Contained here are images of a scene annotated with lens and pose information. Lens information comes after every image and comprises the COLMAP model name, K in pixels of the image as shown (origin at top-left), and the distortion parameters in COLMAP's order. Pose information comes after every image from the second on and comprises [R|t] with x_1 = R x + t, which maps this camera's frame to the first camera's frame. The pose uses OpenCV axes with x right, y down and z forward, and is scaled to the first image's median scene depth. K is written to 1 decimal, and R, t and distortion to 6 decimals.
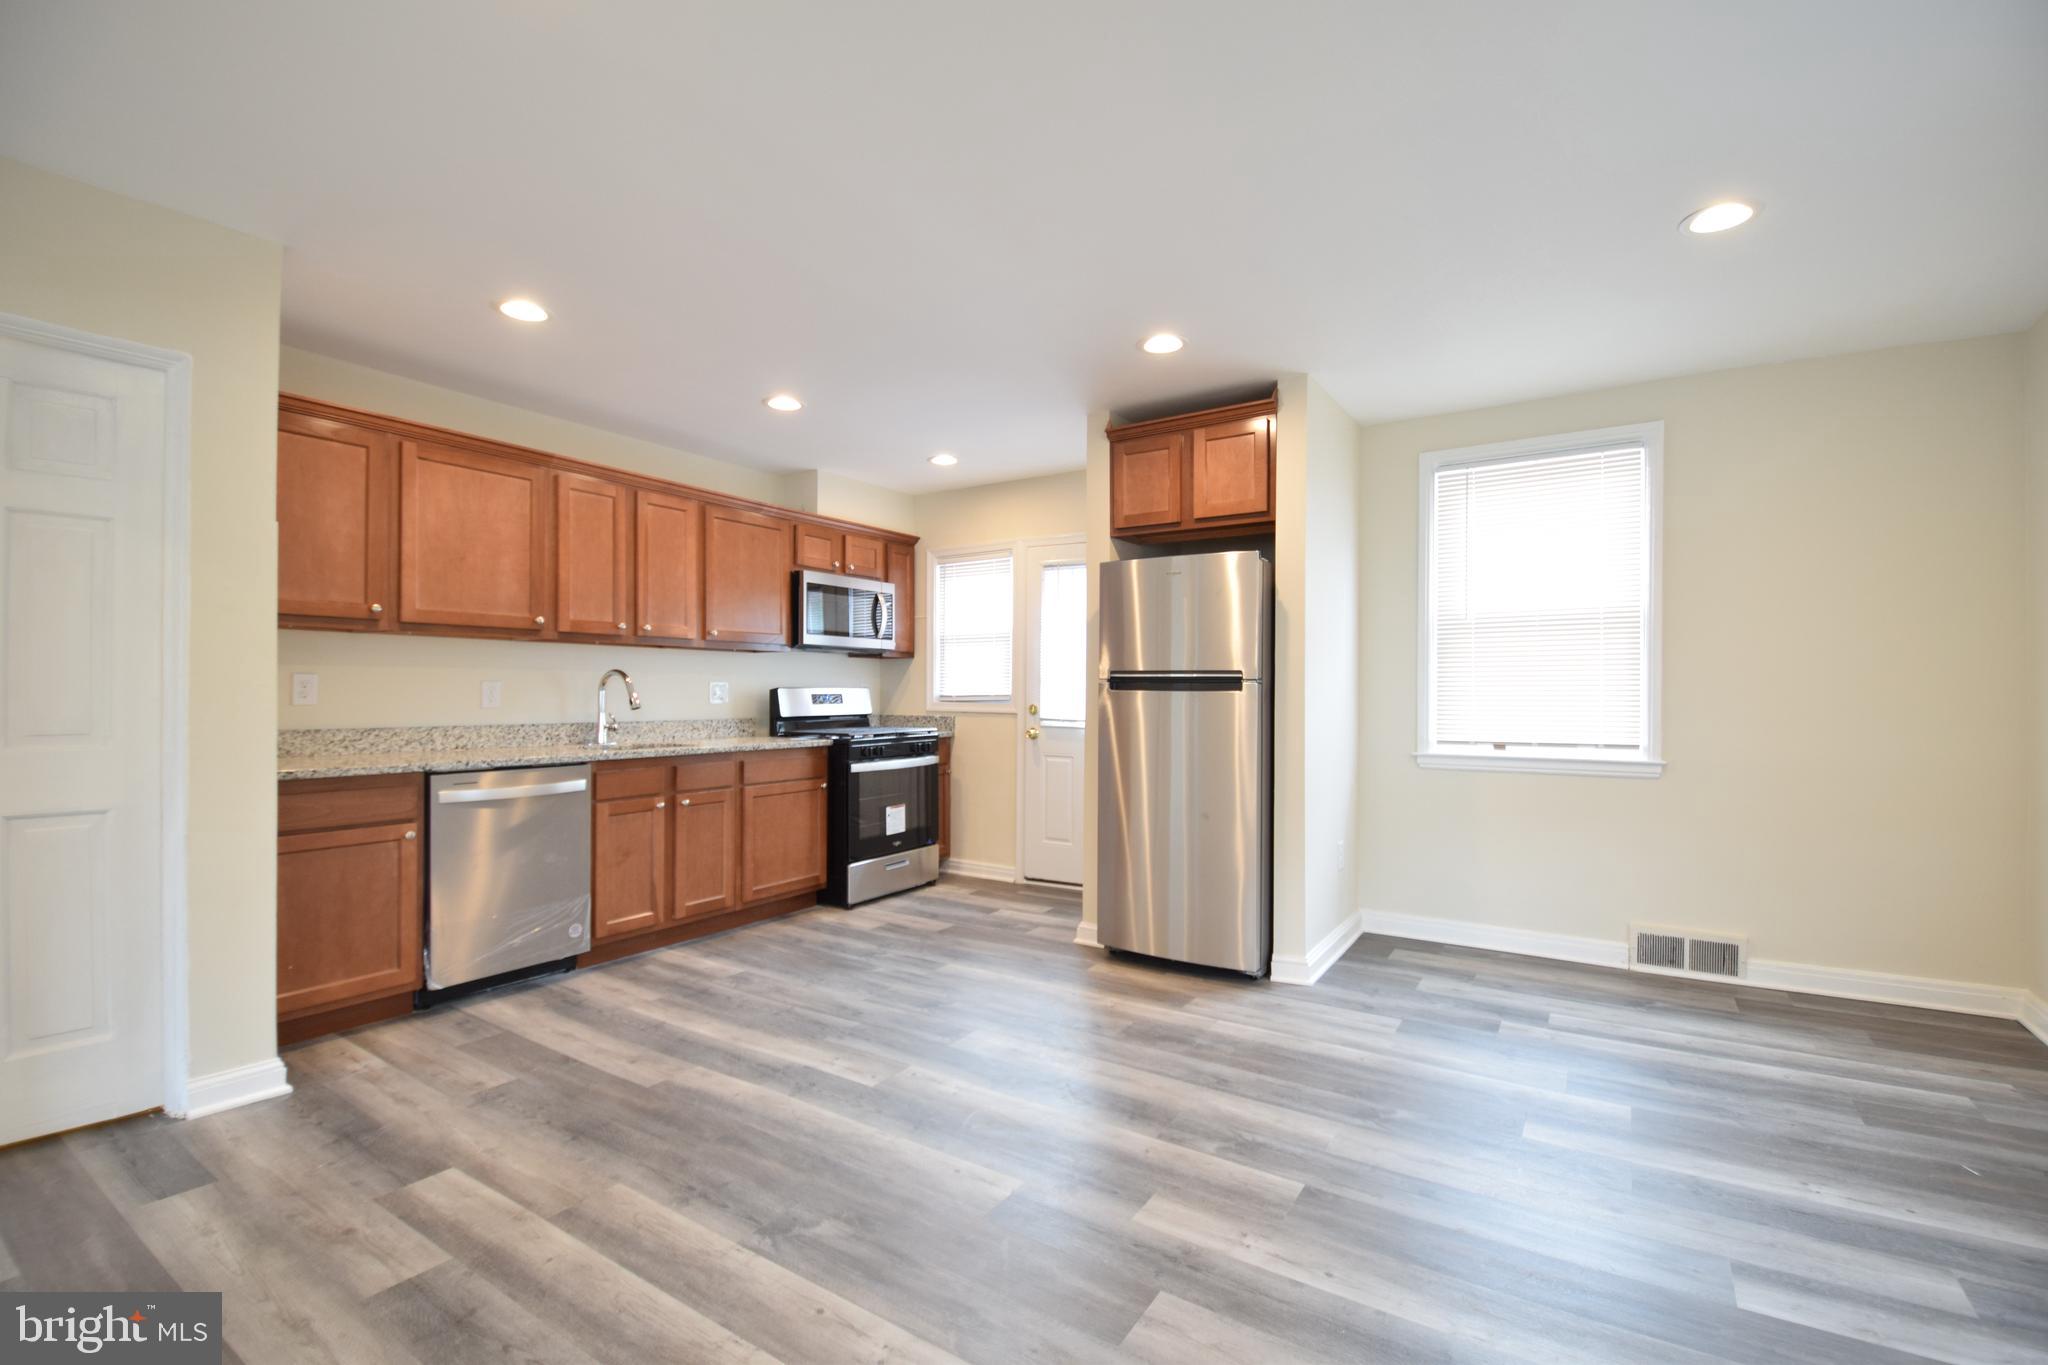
lens RADIAL K [[895.3, 0, 1024.4], [0, 895.3, 676.7], [0, 0, 1]] dist [0.005105, -0.013277]
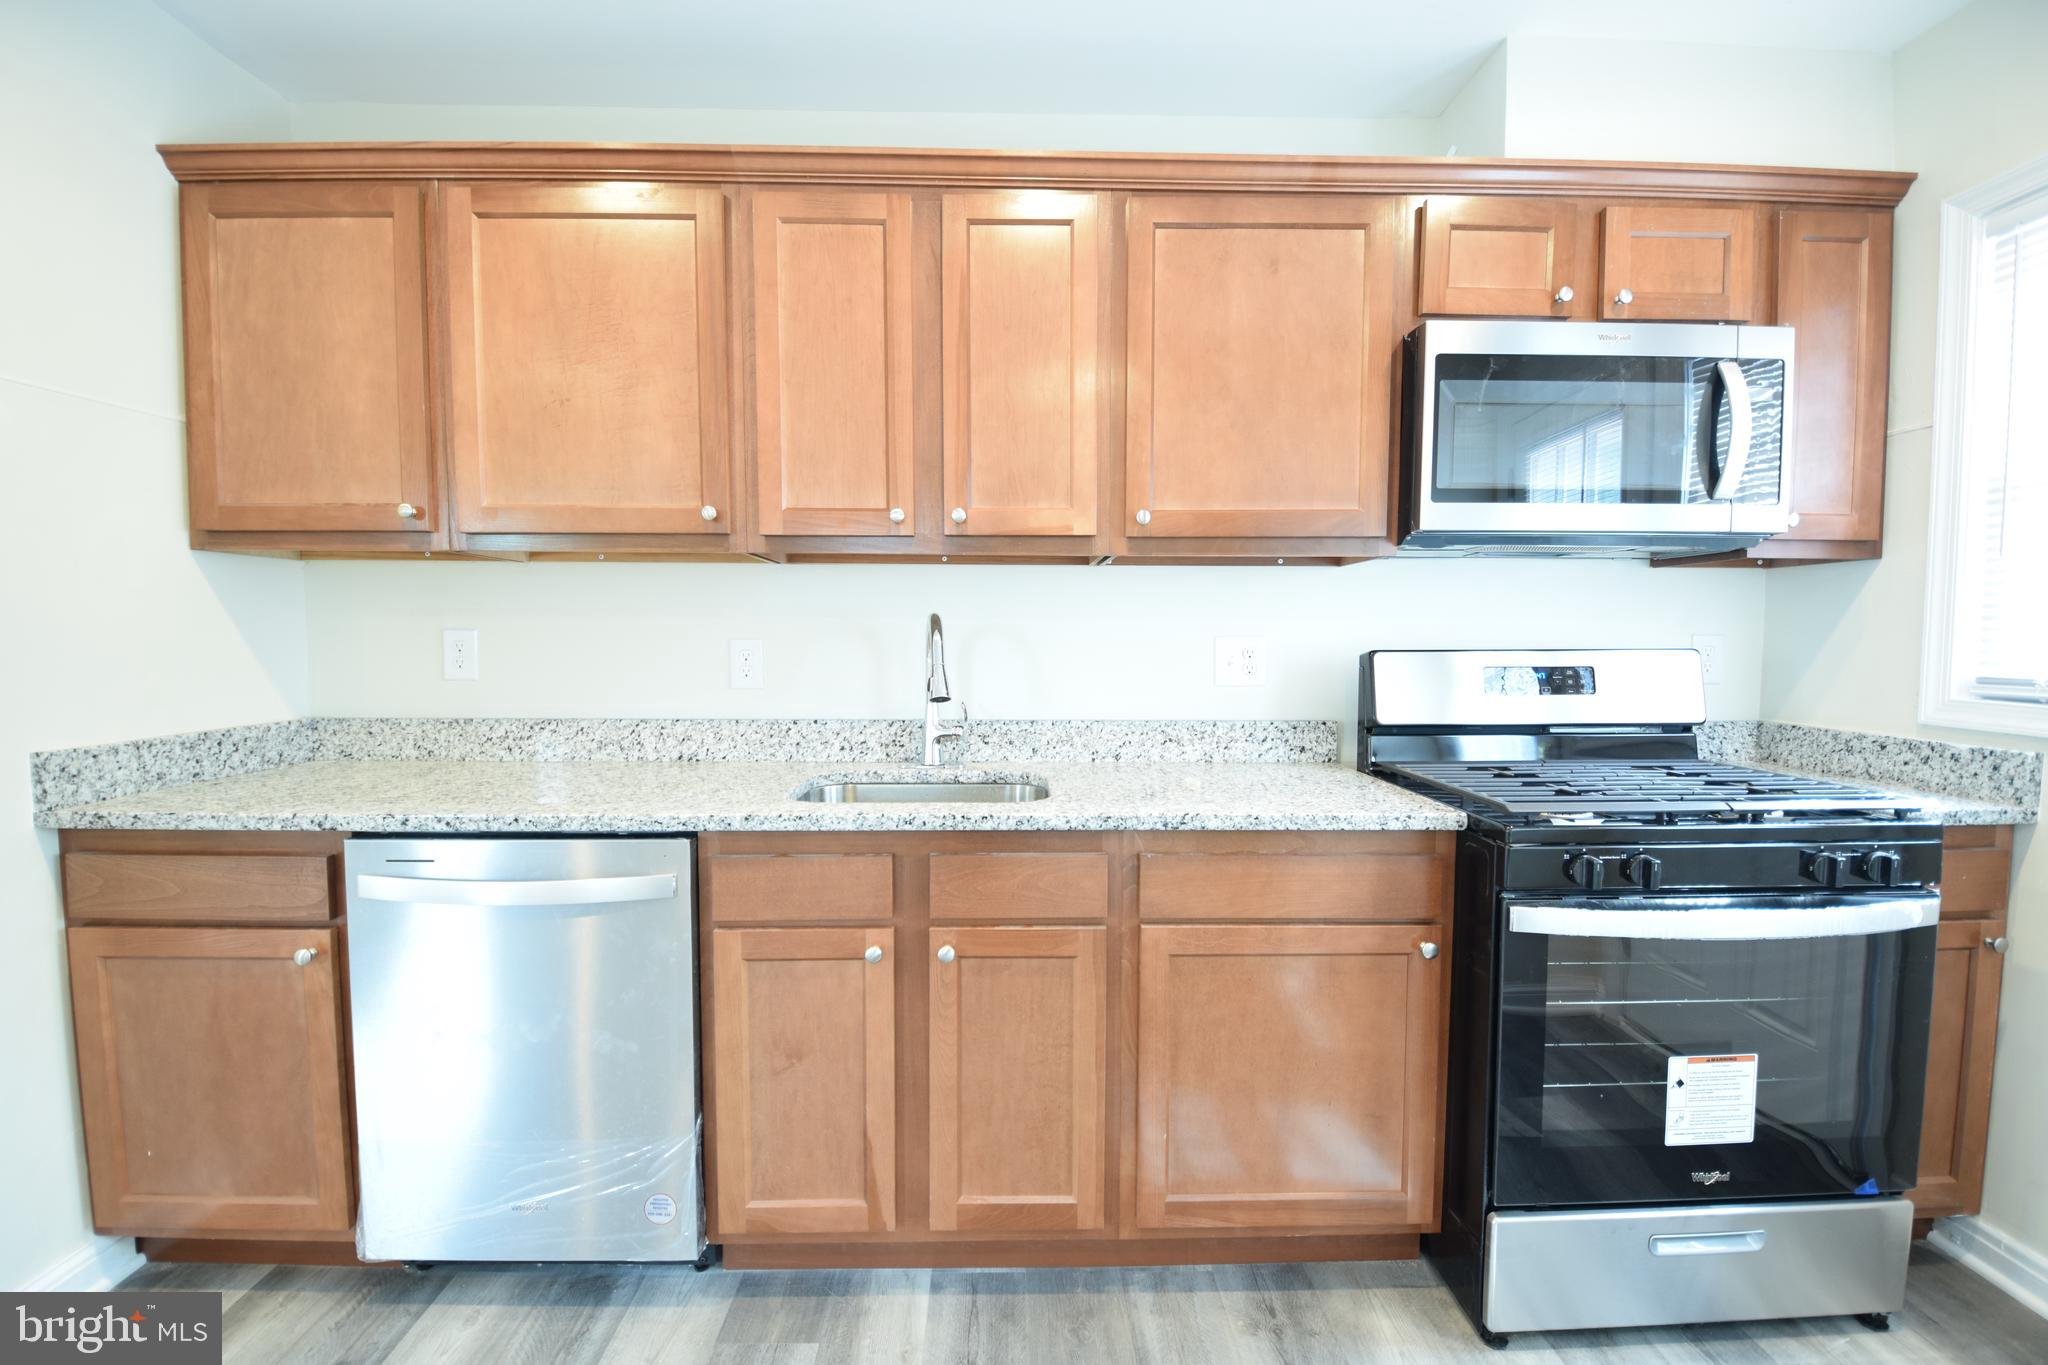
lens RADIAL K [[895.3, 0, 1021.3], [0, 895.3, 690.8], [0, 0, 1]] dist [0.005105, -0.013277]
pose [[0.565812, 0.050311, -0.822998, -0.047024], [0.013361, 0.997446, 0.070161, 0.000328], [0.824426, -0.050694, 0.563695, 0.835910]]
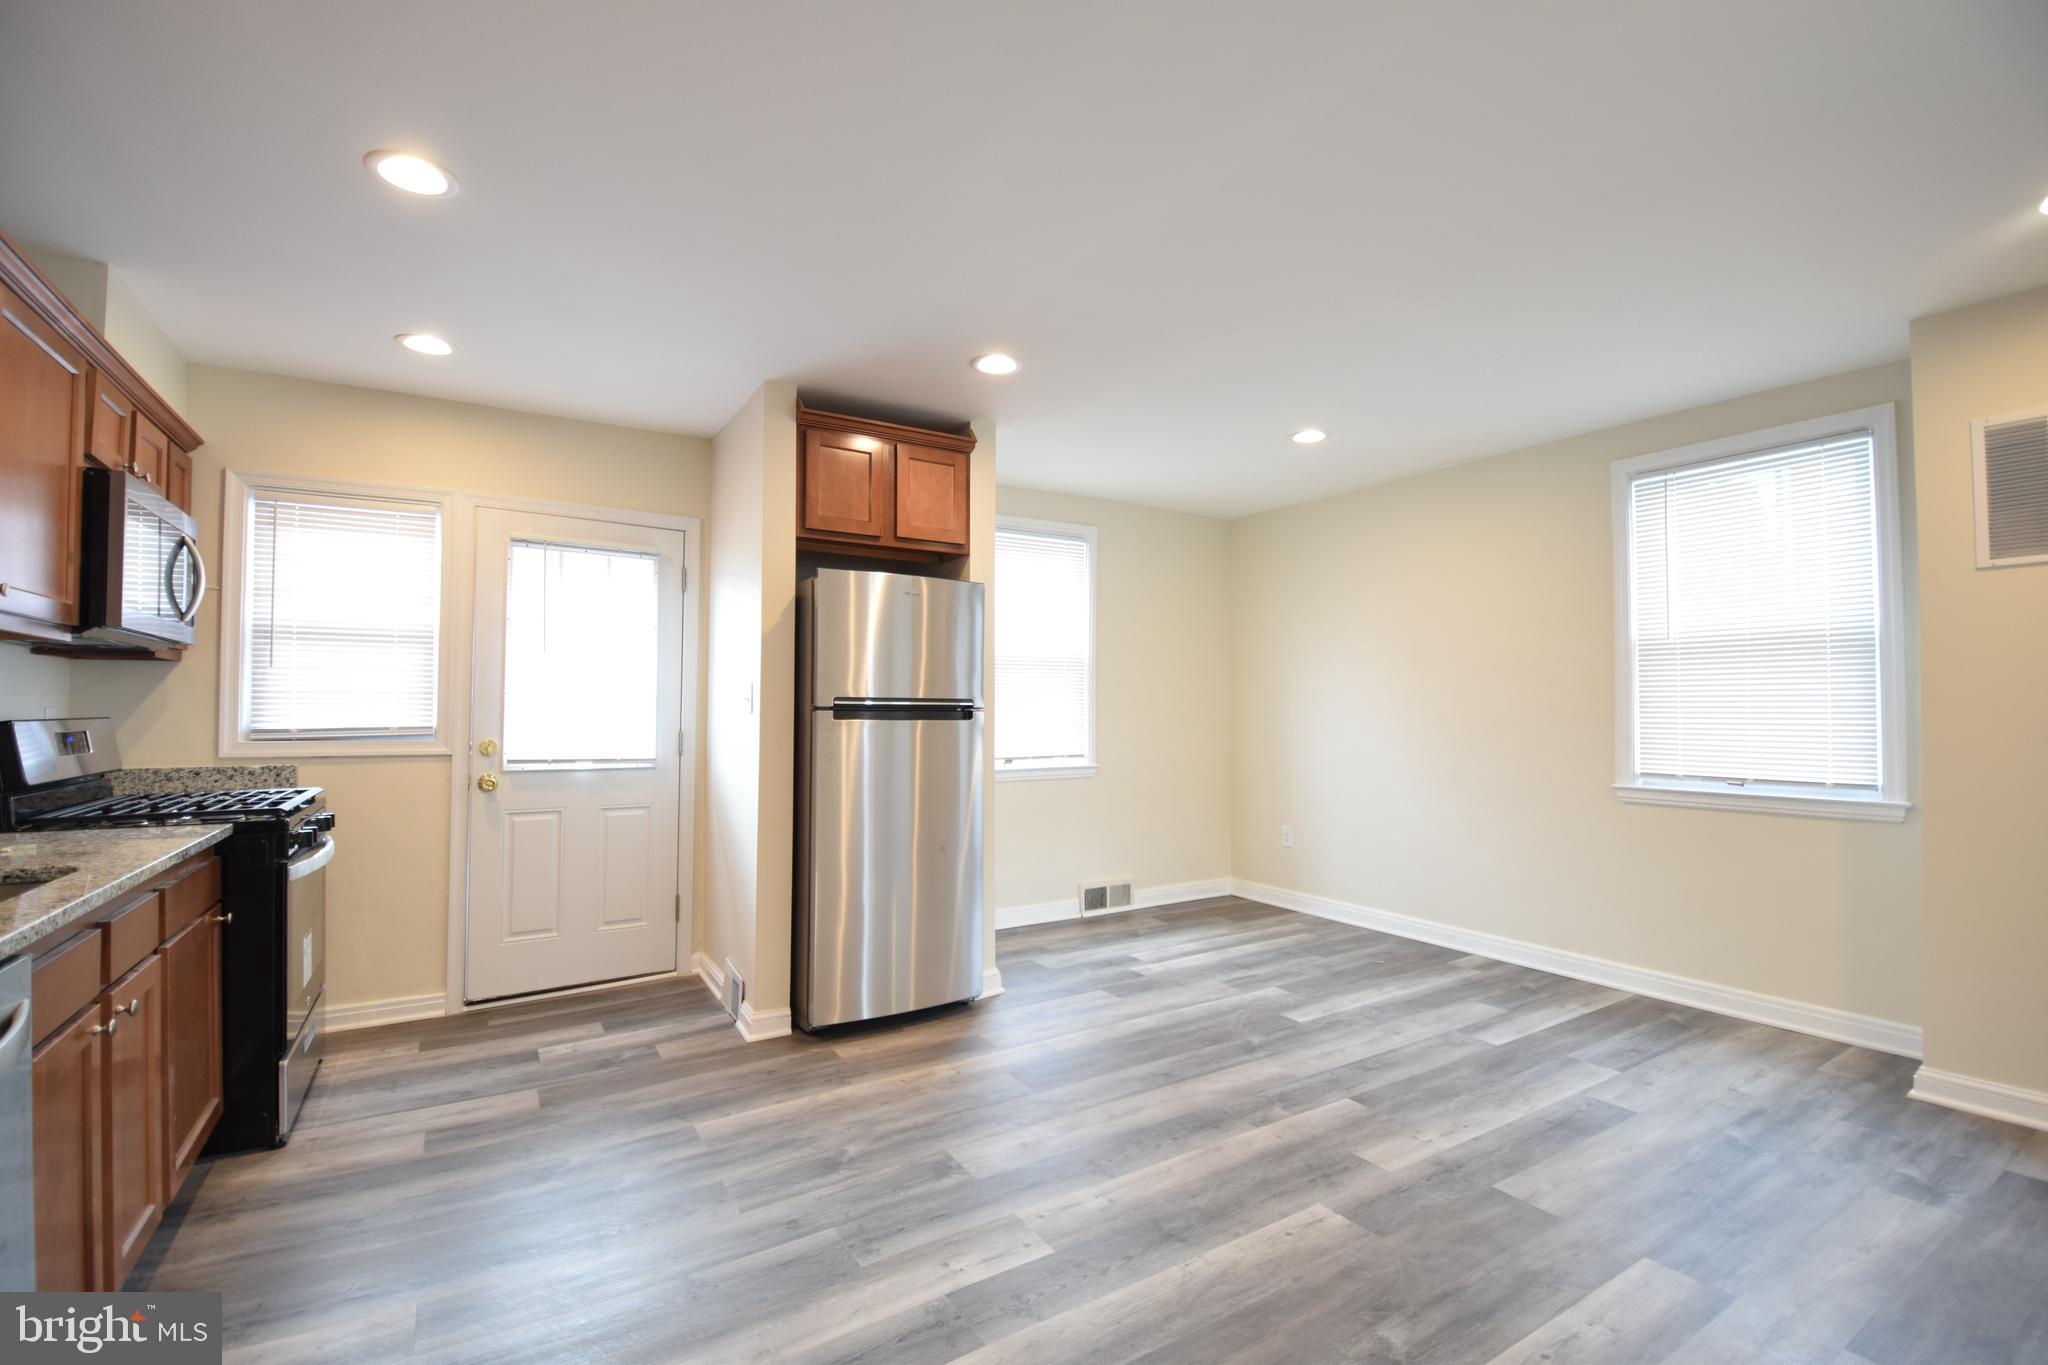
lens RADIAL K [[895.3, 0, 1024.6], [0, 895.3, 676.0], [0, 0, 1]] dist [0.005105, -0.013277]
pose [[0.418381, 0.030429, 0.907762, -0.593019], [-0.013009, 0.999537, -0.027510, -0.005780], [-0.908178, -0.000299, 0.418583, 0.473801]]
